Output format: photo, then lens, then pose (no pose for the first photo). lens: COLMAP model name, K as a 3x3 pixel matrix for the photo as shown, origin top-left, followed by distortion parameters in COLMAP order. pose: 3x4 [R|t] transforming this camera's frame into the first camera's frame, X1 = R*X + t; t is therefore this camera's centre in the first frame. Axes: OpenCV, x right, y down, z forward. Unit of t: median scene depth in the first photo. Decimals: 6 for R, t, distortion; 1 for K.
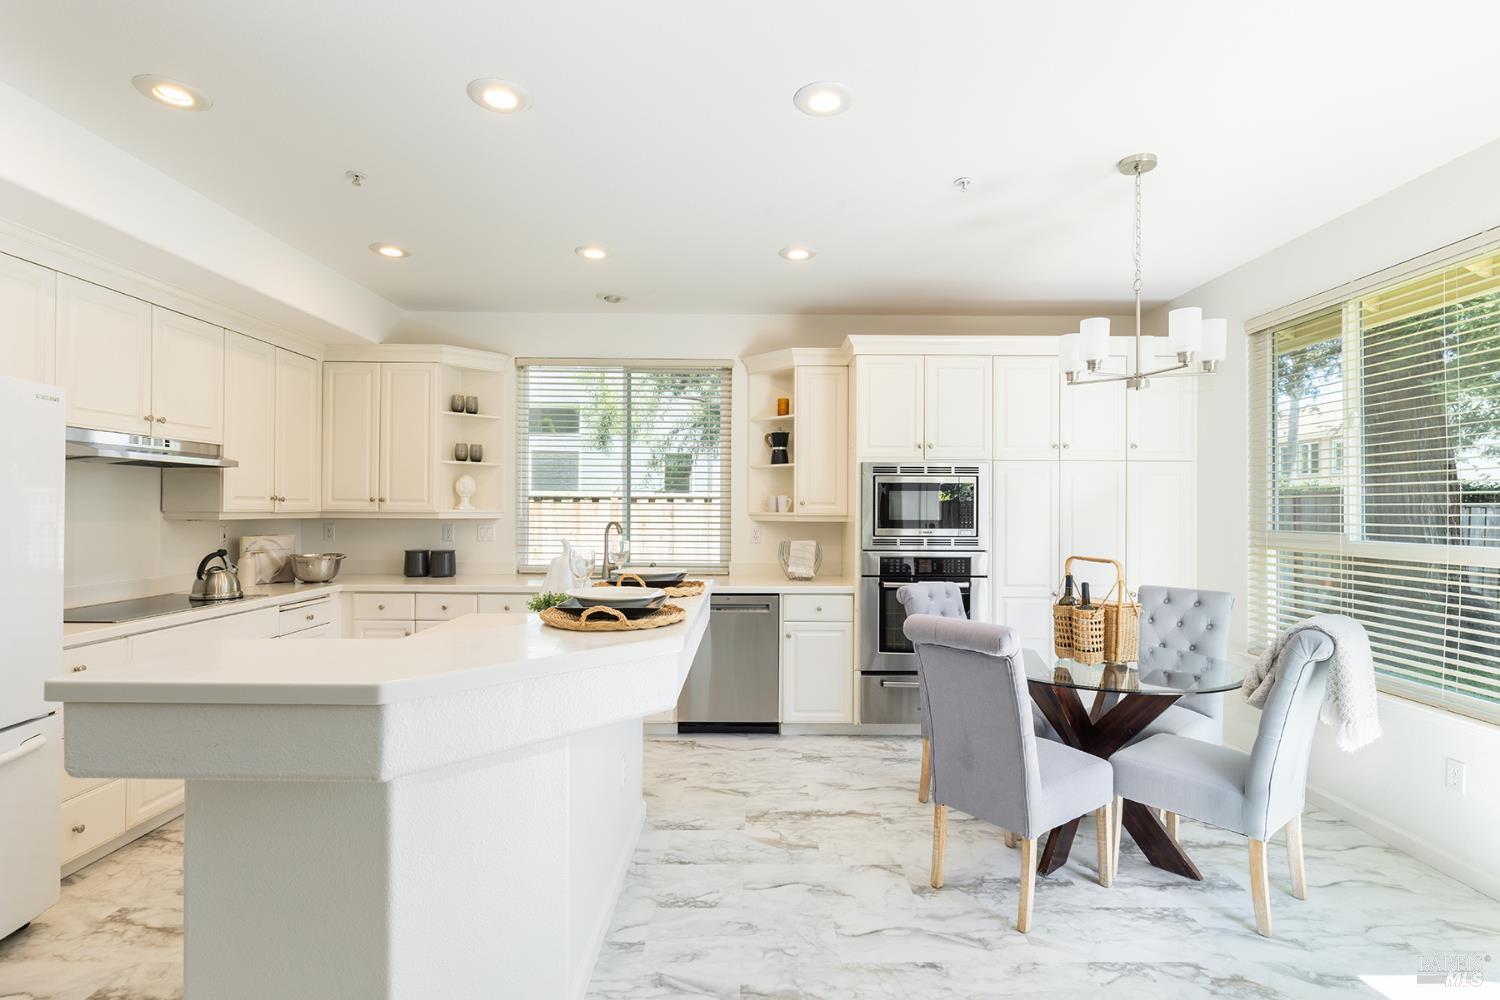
lens RADIAL K [[731.6, 0, 762.1], [0, 731.6, 506.5], [0, 0, 1]] dist [-0.007001, -0.004035]
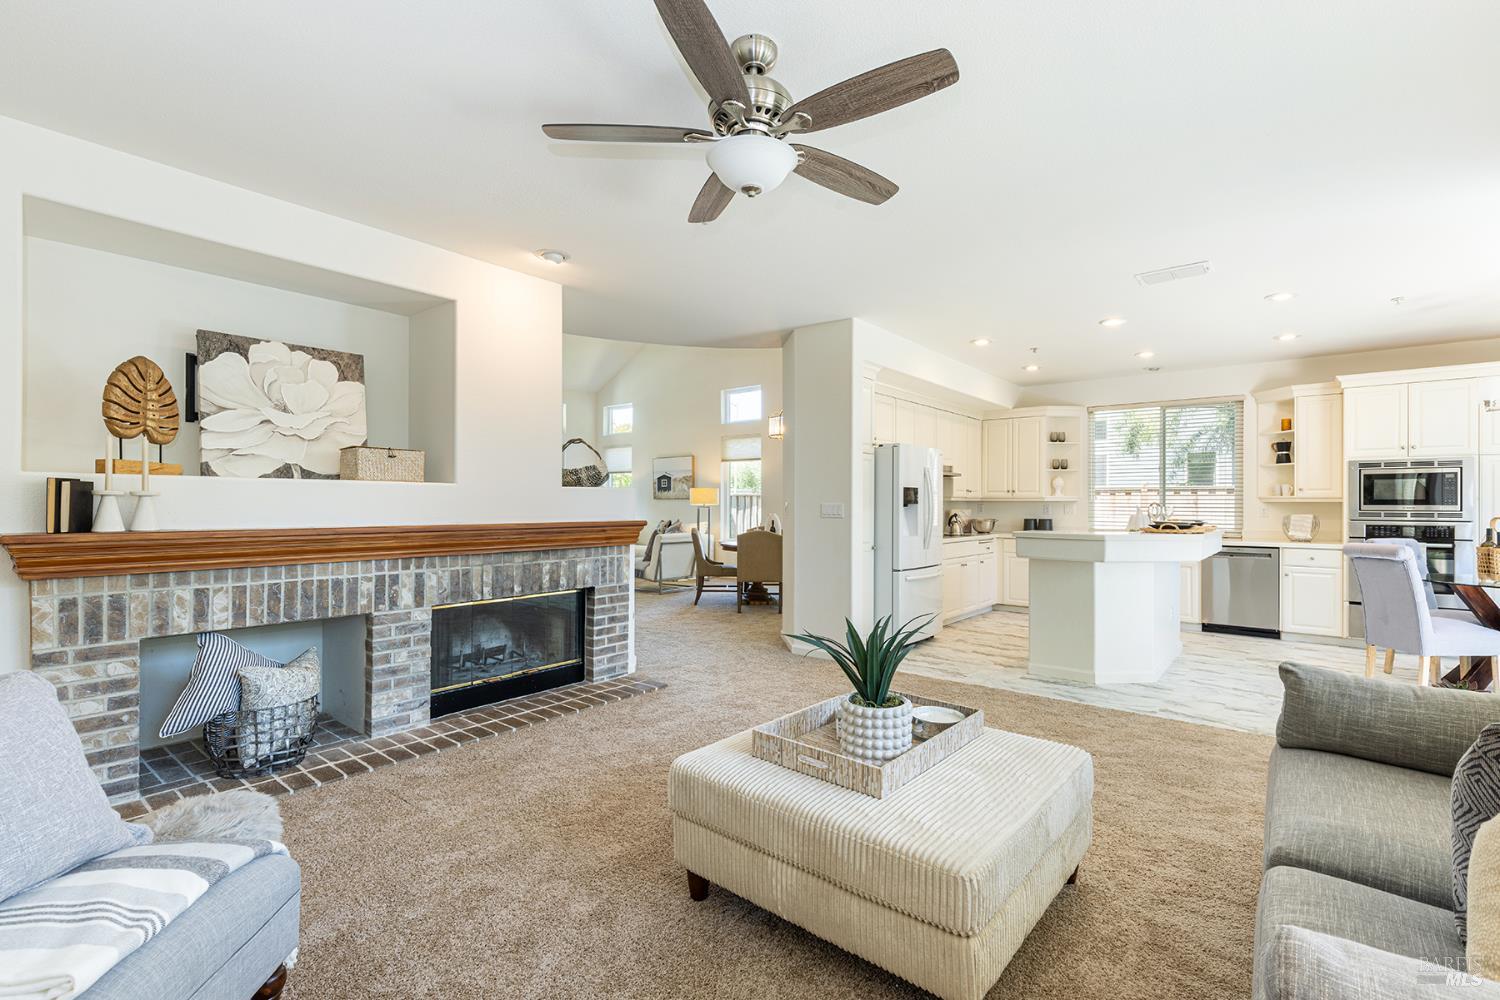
lens RADIAL K [[673.3, 0, 758.5], [0, 673.3, 504.0], [0, 0, 1]] dist [0.008750, -0.001833]
pose [[0.768741, -0.002467, -0.639556, 0.094816], [0.002186, 0.999997, -0.001230, 0.026638], [0.639557, -0.000452, 0.768744, -0.832927]]
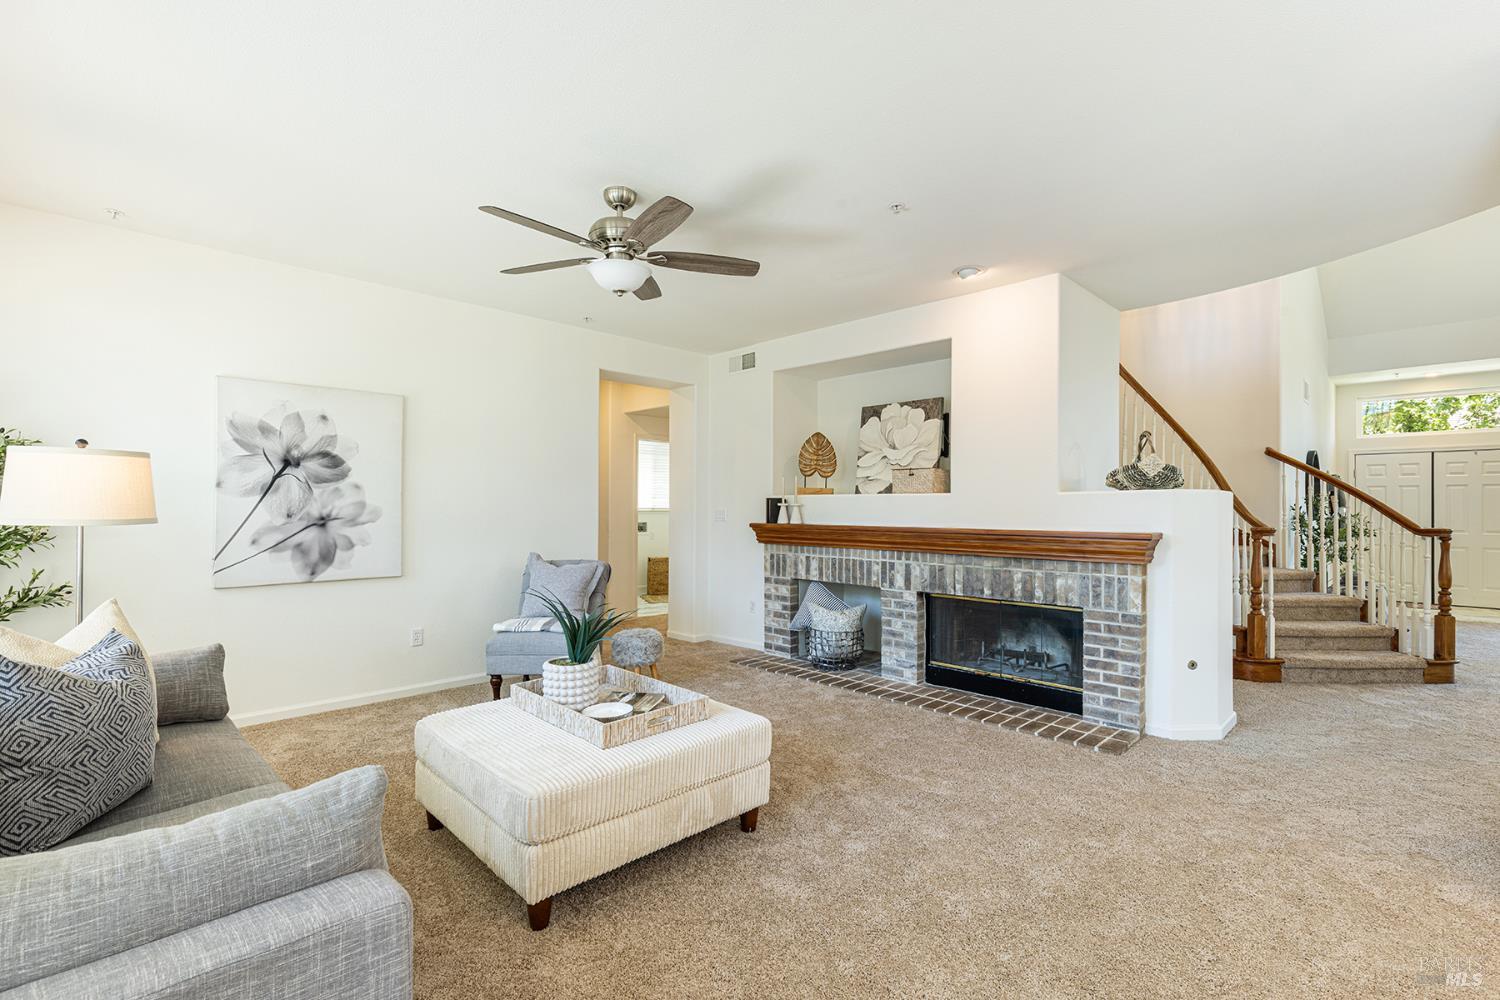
lens RADIAL K [[673.3, 0, 759.7], [0, 673.3, 501.7], [0, 0, 1]] dist [0.008750, -0.001833]
pose [[-0.712657, -0.011927, -0.701412, 0.167526], [-0.003562, 0.999904, -0.013383, 0.025982], [0.701504, -0.007039, -0.712631, 0.171116]]
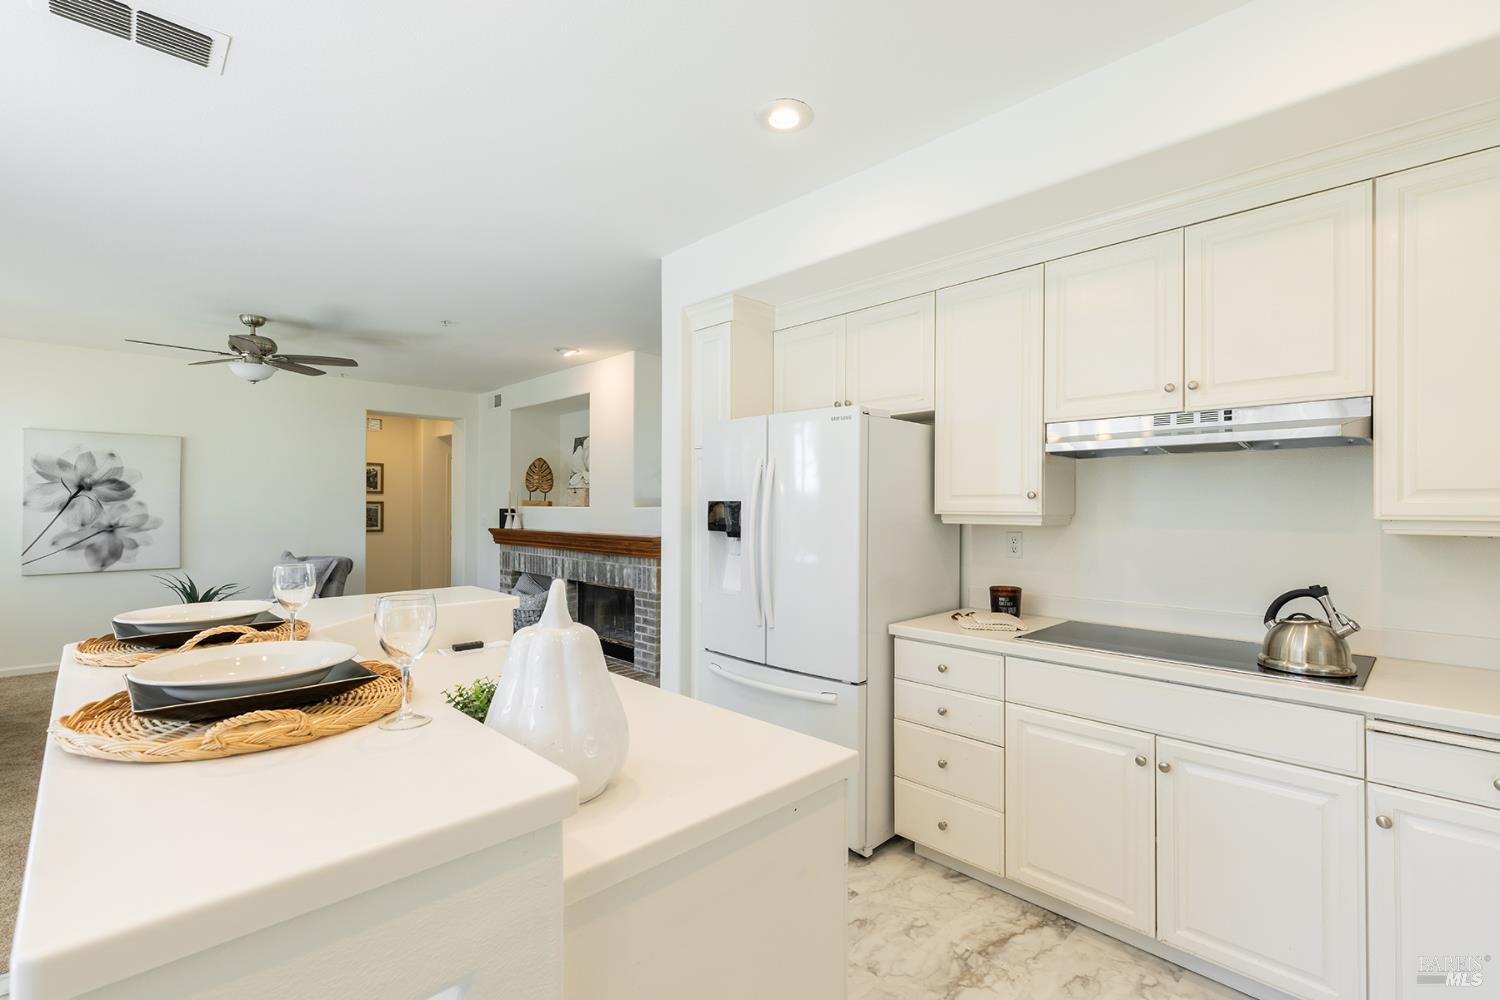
lens RADIAL K [[673.3, 0, 756.2], [0, 673.3, 502.5], [0, 0, 1]] dist [0.008750, -0.001833]
pose [[-0.721757, -0.009184, -0.692086, -0.058180], [-0.002852, 0.999943, -0.010295, 0.001206], [0.692141, -0.005457, -0.721742, 0.929114]]
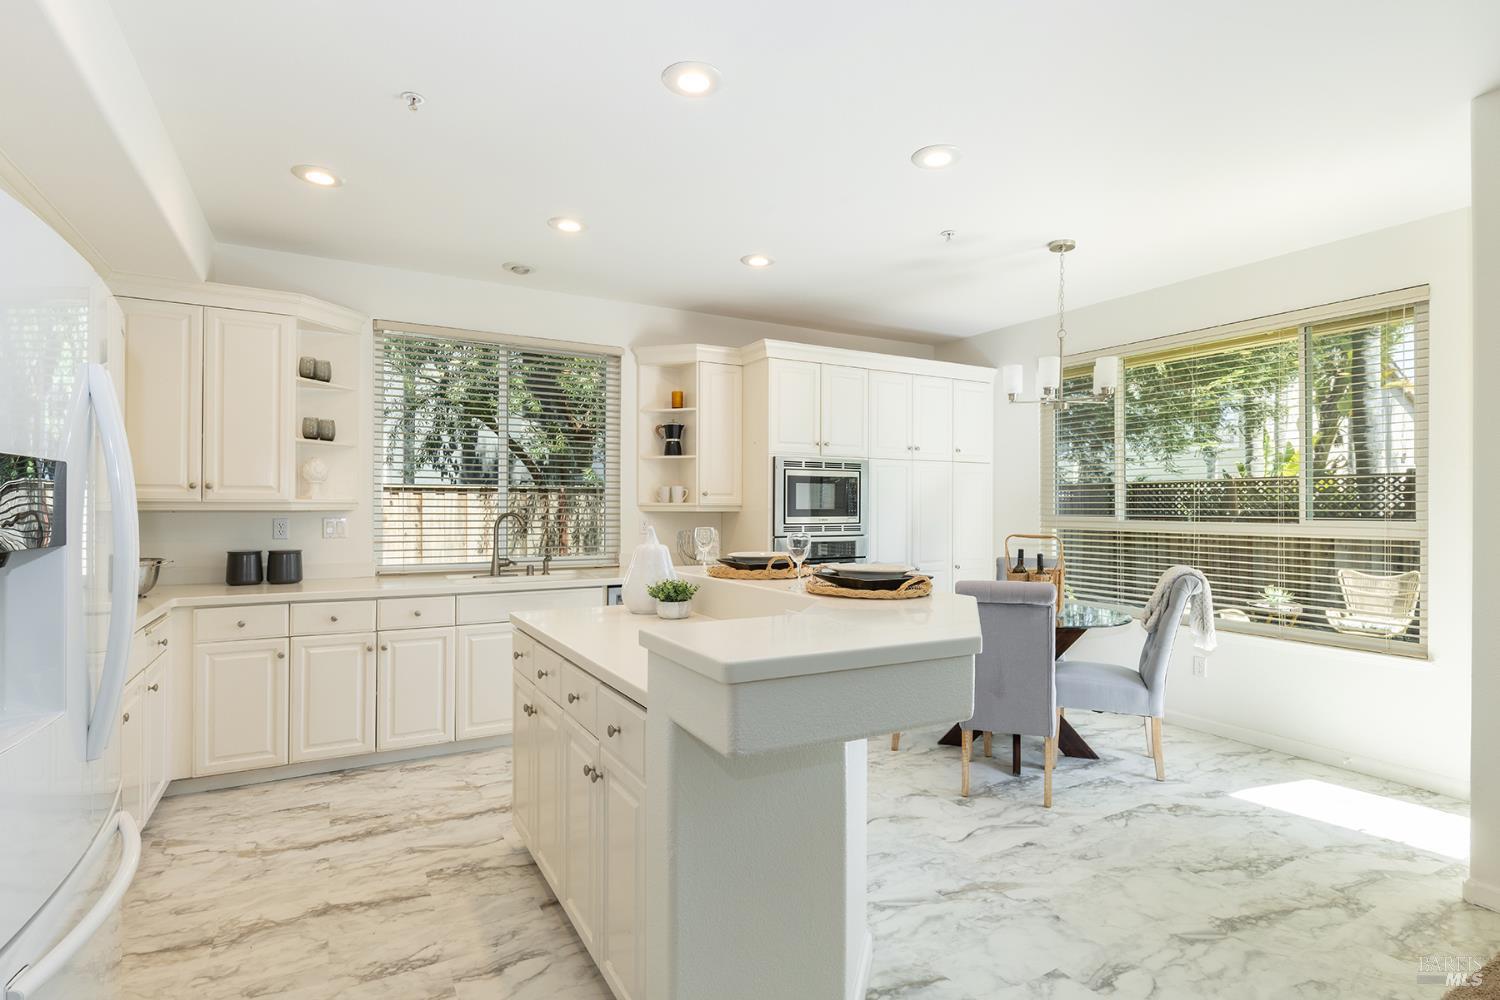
lens RADIAL K [[731.6, 0, 763.6], [0, 731.6, 507.0], [0, 0, 1]] dist [-0.007001, -0.004035]
pose [[0.870287, -0.002674, 0.492538, -0.424222], [-0.000211, 0.999983, 0.005801, 0.009111], [-0.492545, -0.005152, 0.870272, 0.051808]]
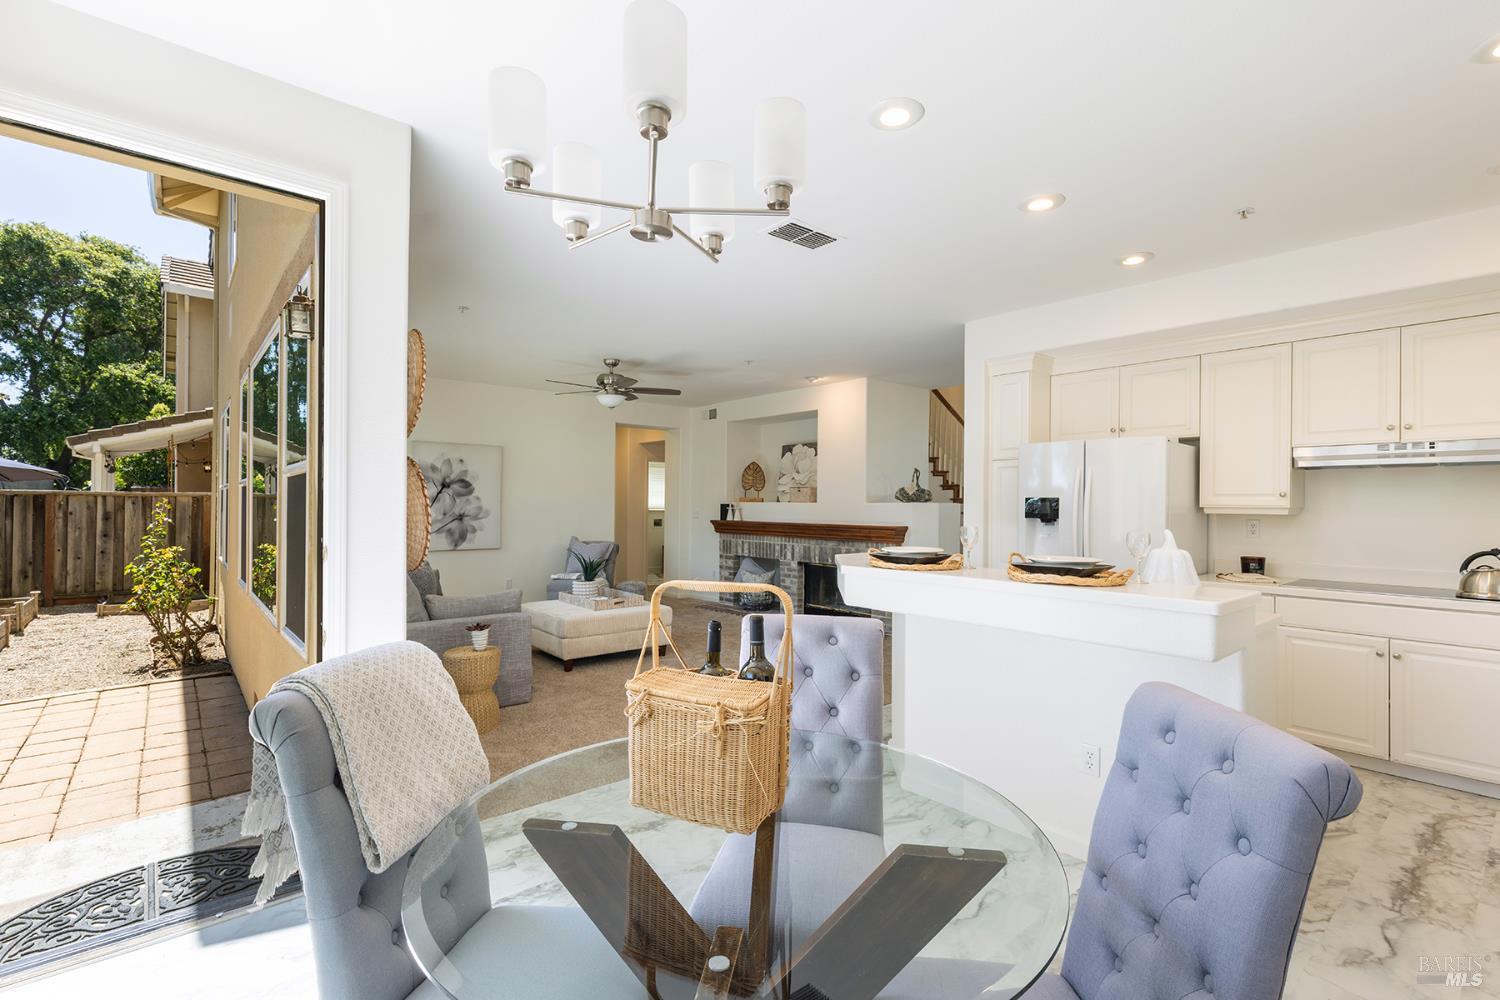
lens RADIAL K [[673.3, 0, 762.2], [0, 673.3, 503.7], [0, 0, 1]] dist [0.008750, -0.001833]
pose [[-0.760320, -0.011403, -0.649449, 0.483988], [-0.009023, 0.999935, -0.006993, 0.013112], [0.649487, 0.000543, -0.760373, 0.905979]]
